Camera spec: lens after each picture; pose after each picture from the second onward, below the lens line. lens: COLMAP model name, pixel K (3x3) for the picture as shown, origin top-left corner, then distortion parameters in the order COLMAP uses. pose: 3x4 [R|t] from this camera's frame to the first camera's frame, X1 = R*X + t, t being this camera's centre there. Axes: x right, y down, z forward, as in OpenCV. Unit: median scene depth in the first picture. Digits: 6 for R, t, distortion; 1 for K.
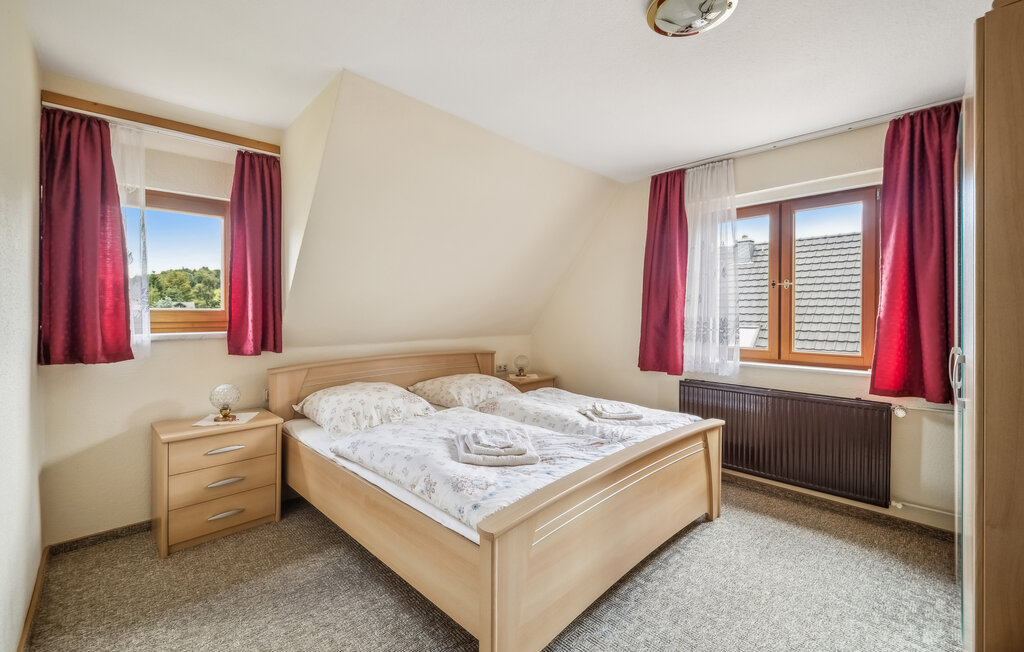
lens RADIAL K [[419.8, 0, 510.7], [0, 419.8, 314.5], [0, 0, 1]] dist [0.013524, -0.010360]
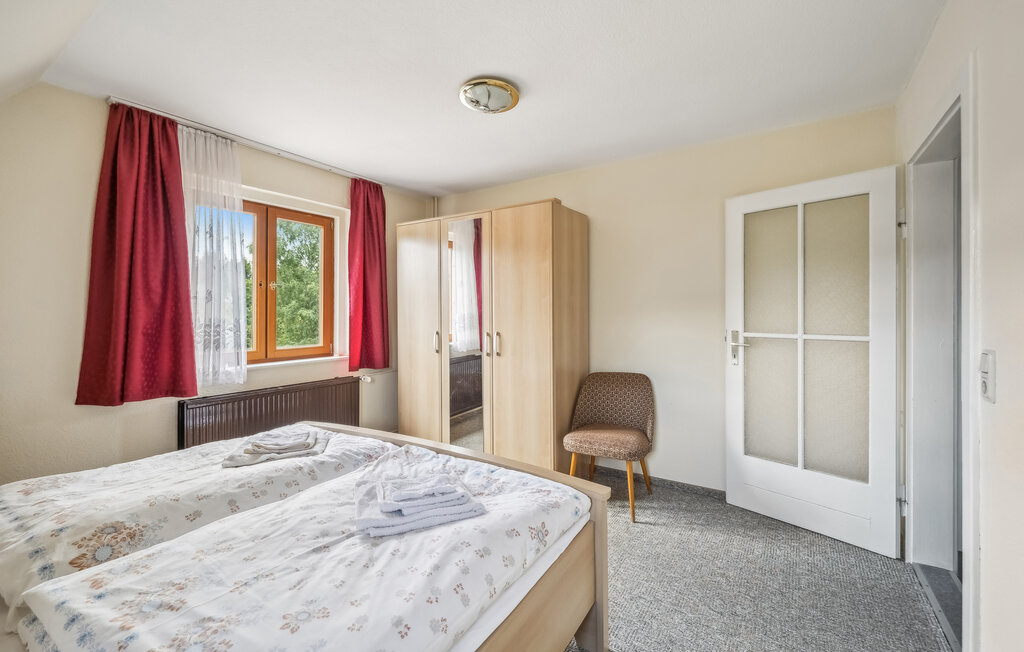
lens RADIAL K [[419.8, 0, 510.7], [0, 419.8, 314.5], [0, 0, 1]] dist [0.013524, -0.010360]
pose [[-0.214018, -0.007358, 0.976802, -0.512284], [0.006134, 0.999942, 0.008876, -0.006229], [-0.976810, 0.007891, -0.213960, 0.658912]]
